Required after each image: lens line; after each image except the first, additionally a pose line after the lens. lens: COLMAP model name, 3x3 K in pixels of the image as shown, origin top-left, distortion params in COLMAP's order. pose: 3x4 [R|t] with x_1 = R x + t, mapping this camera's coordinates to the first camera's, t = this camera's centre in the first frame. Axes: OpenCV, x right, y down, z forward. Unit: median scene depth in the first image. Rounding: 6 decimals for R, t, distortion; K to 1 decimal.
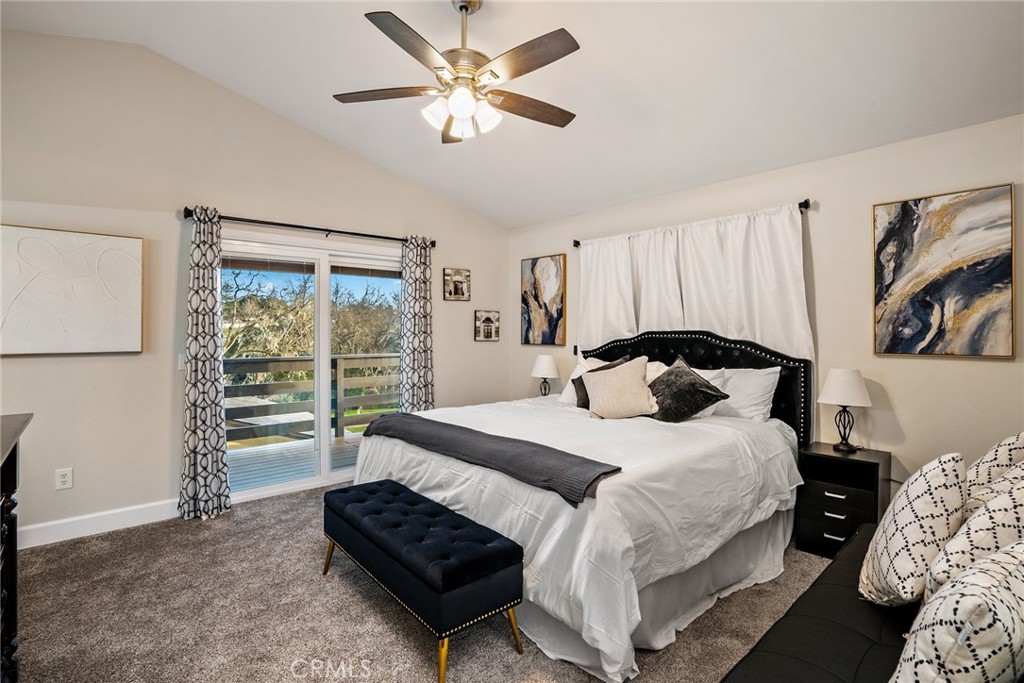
lens RADIAL K [[492.3, 0, 492.1], [0, 492.3, 335.1], [0, 0, 1]] dist [0.002426, 0.000063]
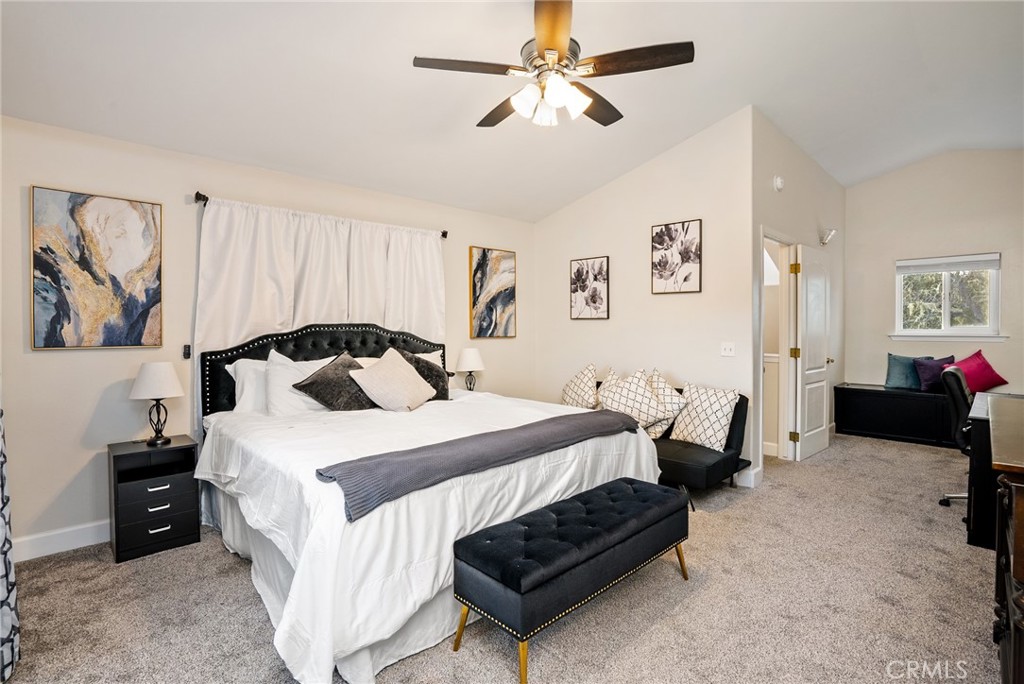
lens RADIAL K [[481.9, 0, 512.0], [0, 481.9, 342.0], [0, 0, 1]] dist [-0.020745, -0.000142]
pose [[-0.031489, -0.035124, 0.998887, -0.811428], [0.008338, 0.999338, 0.035403, -0.004147], [-0.999469, 0.009443, -0.031175, 0.914083]]
